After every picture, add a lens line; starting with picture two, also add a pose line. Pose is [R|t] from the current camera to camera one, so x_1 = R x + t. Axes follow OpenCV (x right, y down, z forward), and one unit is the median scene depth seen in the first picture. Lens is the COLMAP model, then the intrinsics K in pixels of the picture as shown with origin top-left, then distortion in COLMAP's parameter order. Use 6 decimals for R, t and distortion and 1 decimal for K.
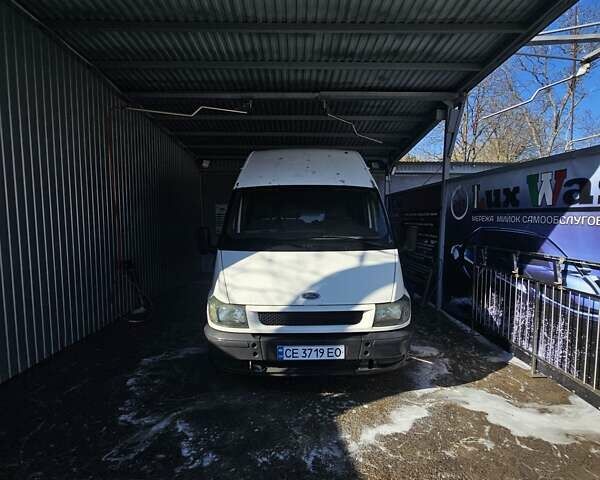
lens RADIAL K [[323.9, 0, 304.6], [0, 323.9, 246.1], [0, 0, 1]] dist [0.007305, 0.000836]
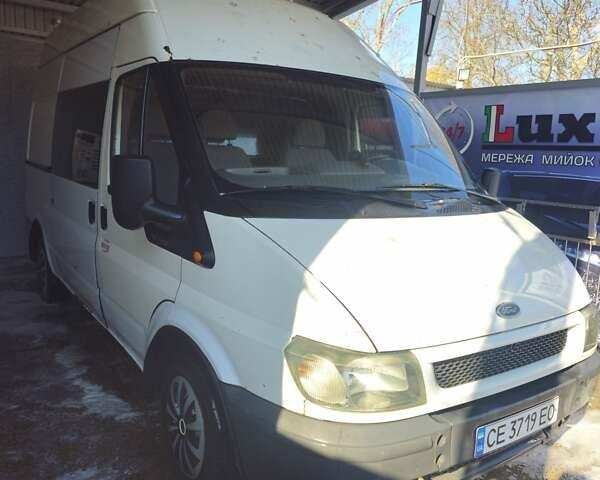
lens RADIAL K [[535.7, 0, 305.1], [0, 535.7, 238.0], [0, 0, 1]] dist [0.075150, -0.092984]
pose [[0.830545, -0.045409, 0.555097, -0.584962], [0.001452, 0.996844, 0.079373, -0.015511], [-0.556949, -0.065117, 0.827990, 0.440386]]
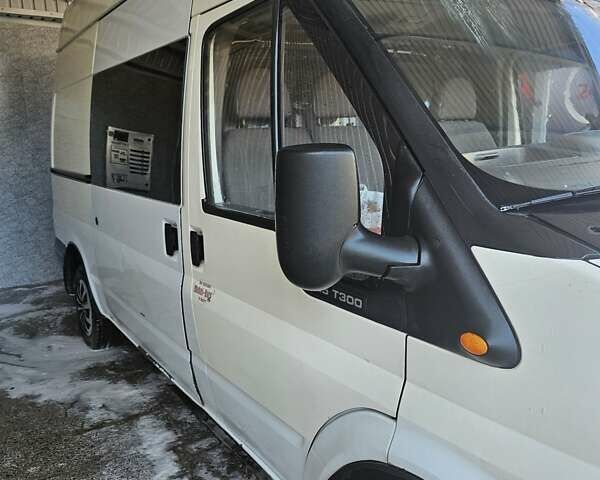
lens RADIAL K [[535.7, 0, 321.9], [0, 535.7, 227.3], [0, 0, 1]] dist [0.075150, -0.092984]
pose [[0.822417, -0.112375, 0.557675, -0.571278], [0.077935, 0.993309, 0.085225, -0.044371], [-0.563521, -0.026629, 0.825672, 0.878329]]
